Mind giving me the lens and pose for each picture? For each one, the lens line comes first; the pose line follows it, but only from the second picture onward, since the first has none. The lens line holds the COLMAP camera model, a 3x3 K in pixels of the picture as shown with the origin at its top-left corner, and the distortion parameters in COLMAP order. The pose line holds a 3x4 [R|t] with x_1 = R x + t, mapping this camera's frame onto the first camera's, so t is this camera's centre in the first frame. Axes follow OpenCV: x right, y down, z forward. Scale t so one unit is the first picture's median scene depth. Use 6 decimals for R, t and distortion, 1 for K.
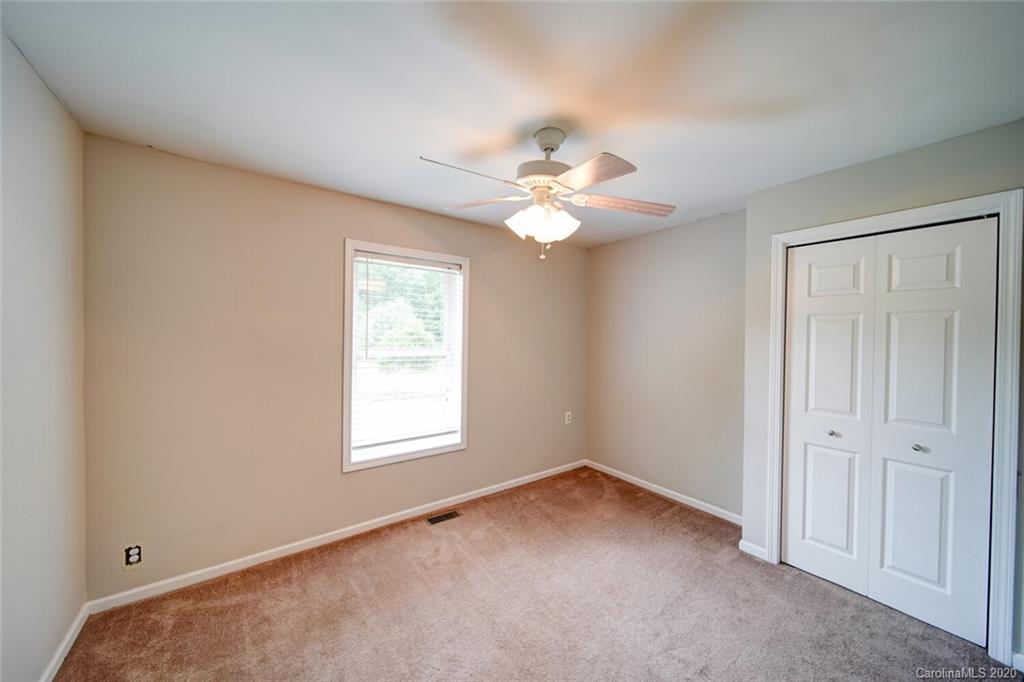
lens RADIAL K [[360.2, 0, 511.4], [0, 360.2, 338.6], [0, 0, 1]] dist [0.000989, -0.001971]
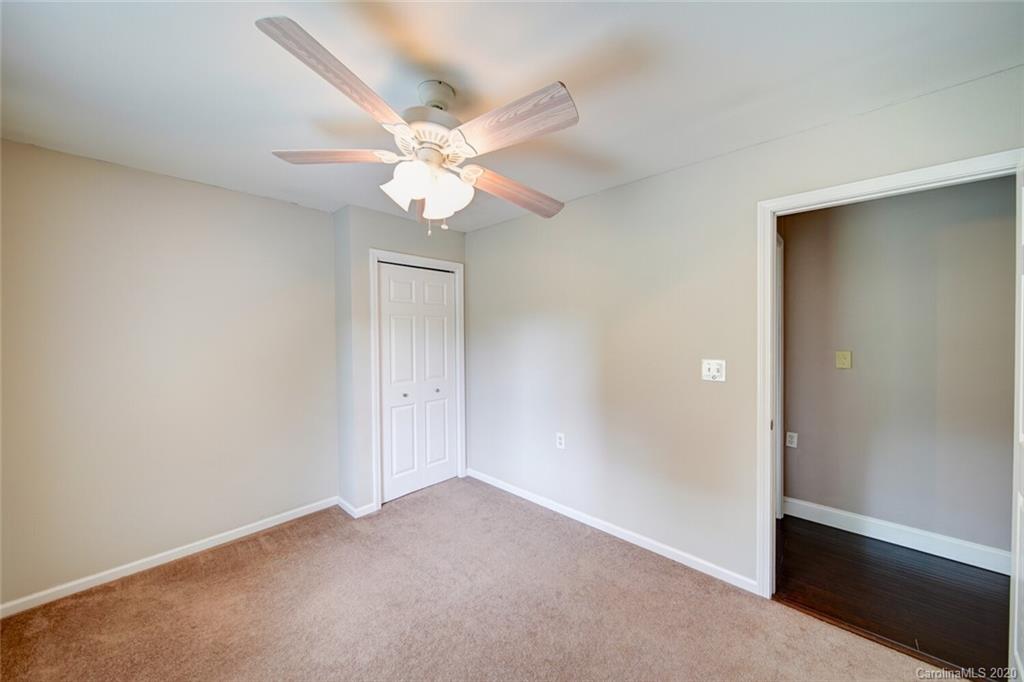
lens RADIAL K [[360.2, 0, 511.4], [0, 360.2, 338.6], [0, 0, 1]] dist [0.000989, -0.001971]
pose [[-0.179985, -0.028371, 0.983260, -0.584800], [0.013353, 0.999421, 0.031282, -0.010265], [-0.983579, 0.018760, -0.179502, 0.753827]]
